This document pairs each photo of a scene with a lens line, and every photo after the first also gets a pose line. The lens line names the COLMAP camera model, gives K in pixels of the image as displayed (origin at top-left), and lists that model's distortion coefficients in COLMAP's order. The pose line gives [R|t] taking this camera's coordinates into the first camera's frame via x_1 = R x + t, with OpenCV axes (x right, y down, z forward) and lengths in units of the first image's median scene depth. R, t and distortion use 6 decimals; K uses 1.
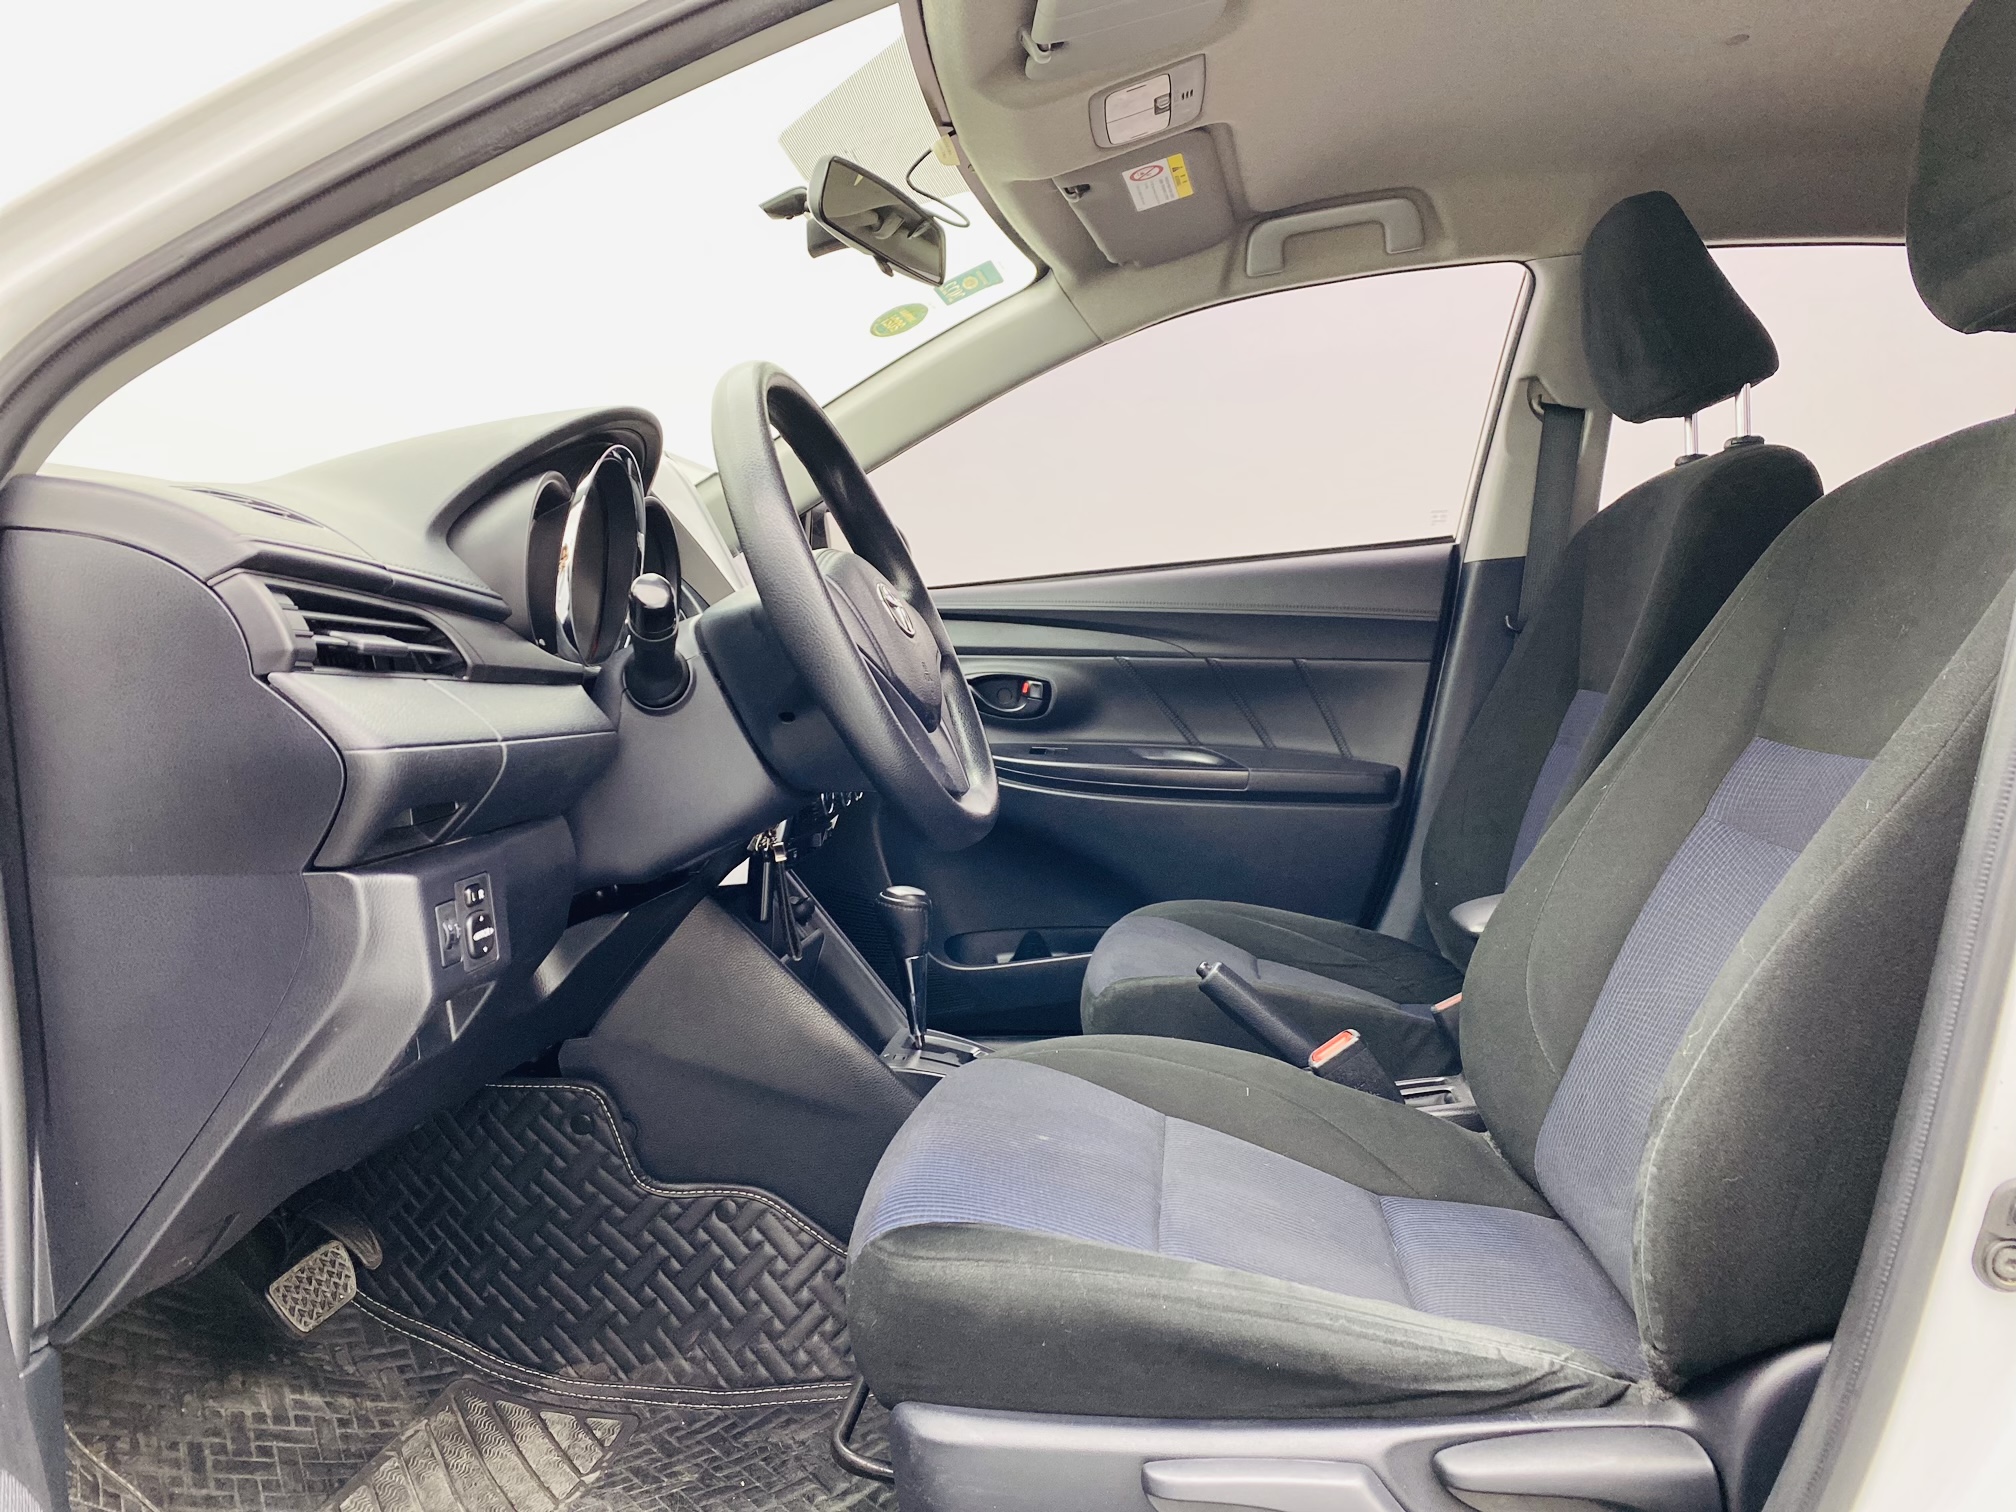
lens RADIAL K [[1528.4, 0, 999.1], [0, 1528.4, 773.0], [0, 0, 1]] dist [0.031987, -0.044823]
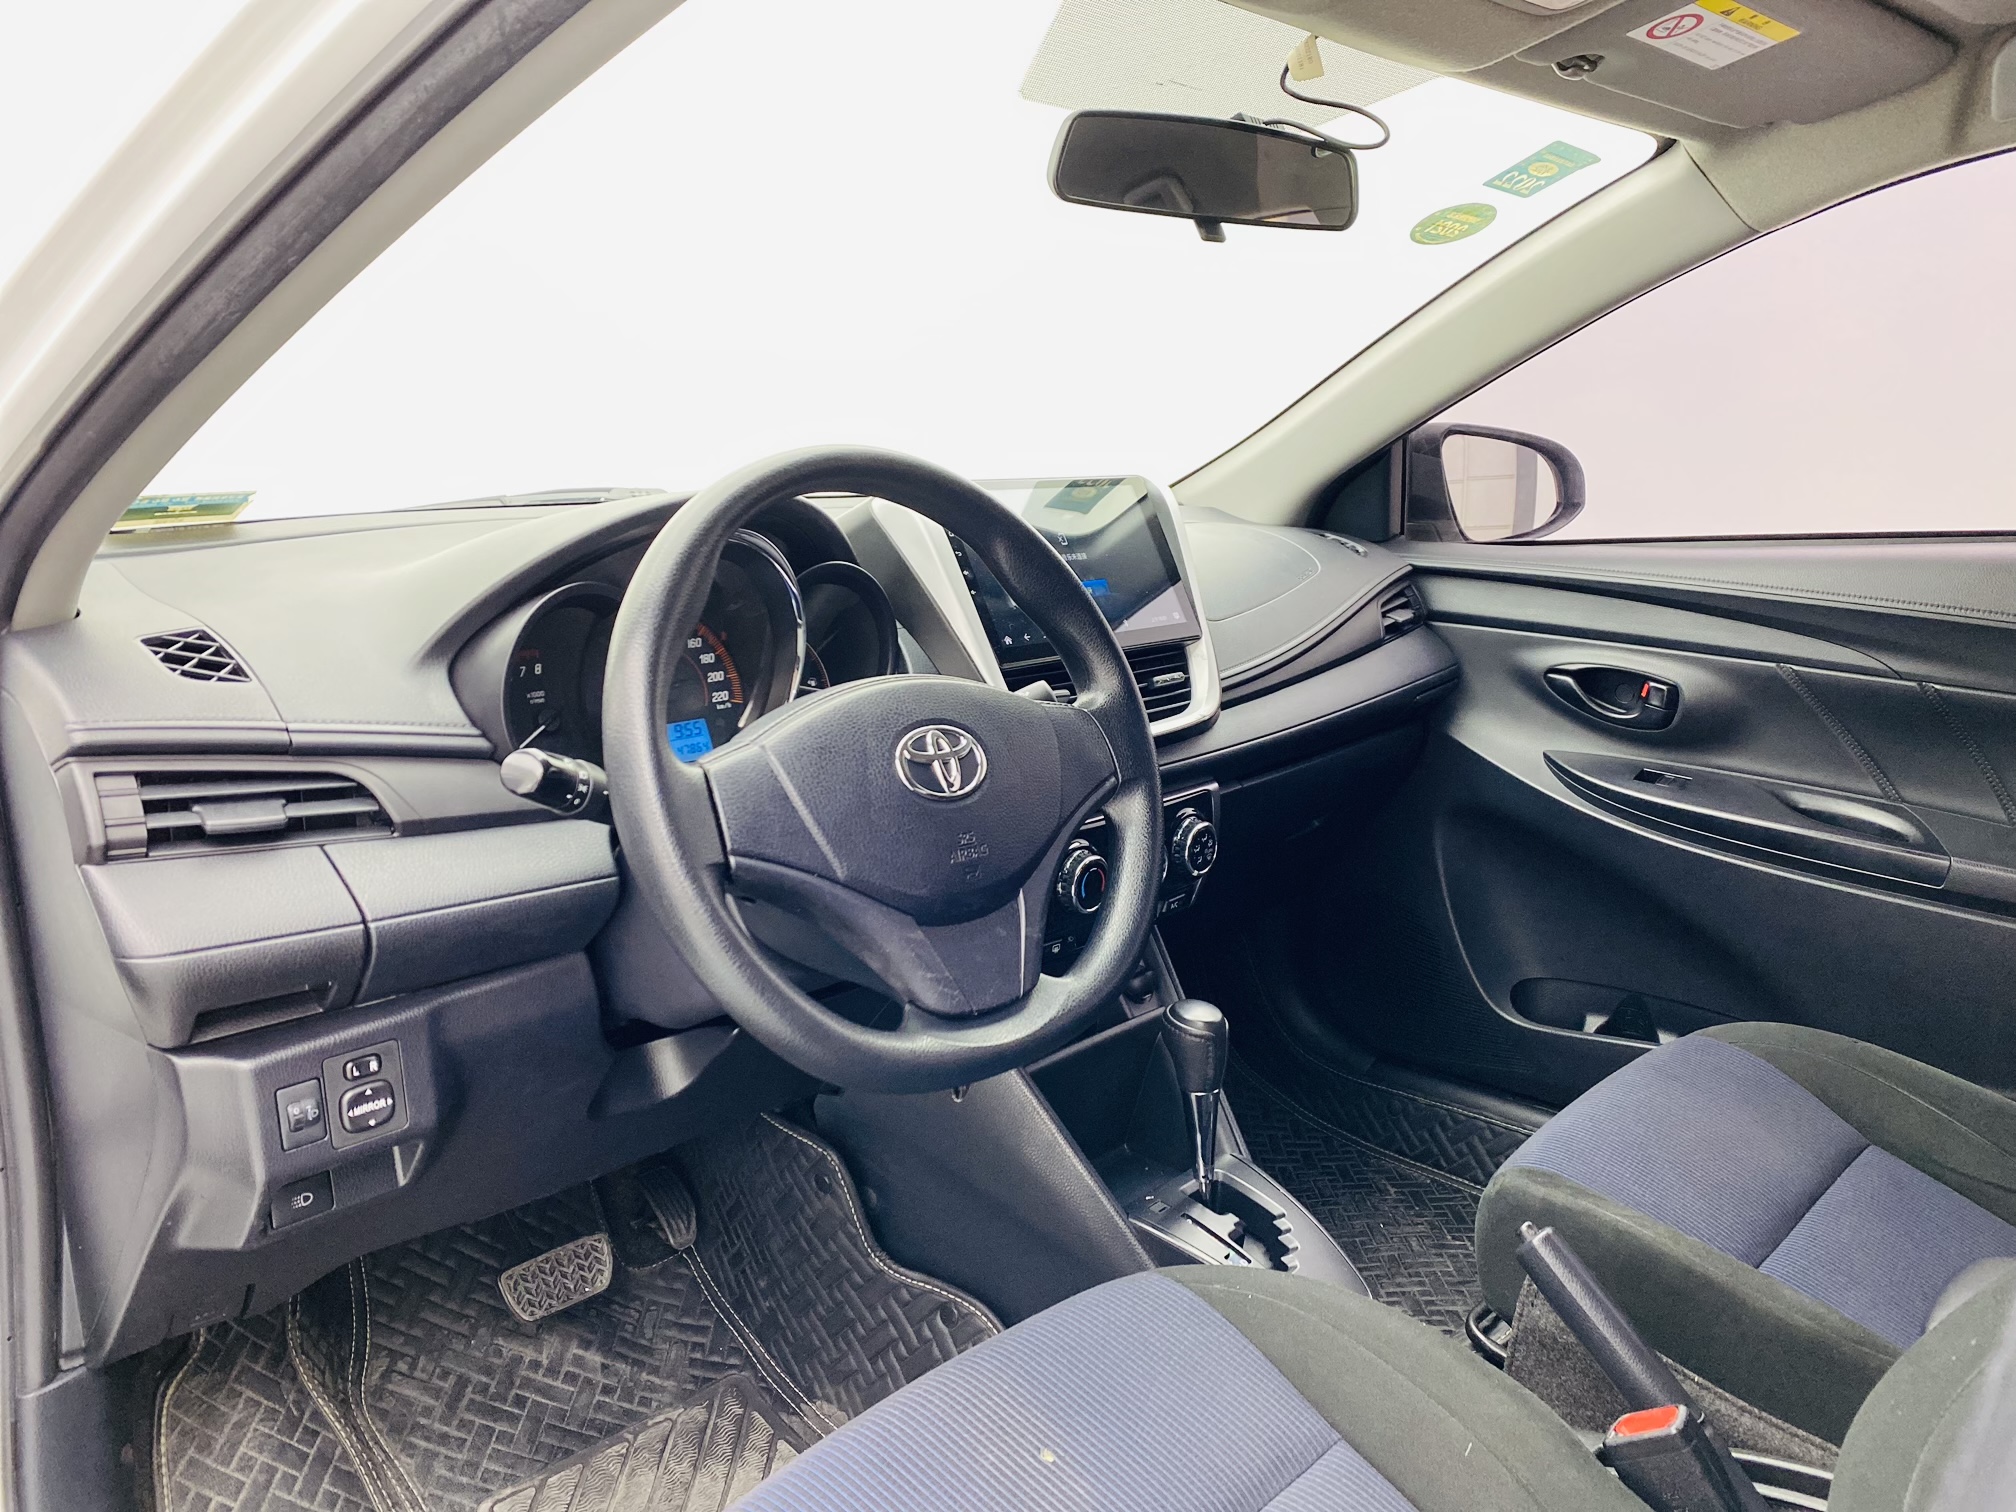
lens RADIAL K [[1528.4, 0, 997.8], [0, 1528.4, 764.4], [0, 0, 1]] dist [0.031987, -0.044823]
pose [[0.796351, 0.149700, -0.586017, 0.358588], [-0.067543, 0.984837, 0.159794, -0.202034], [0.601052, -0.087671, 0.794387, 0.340962]]
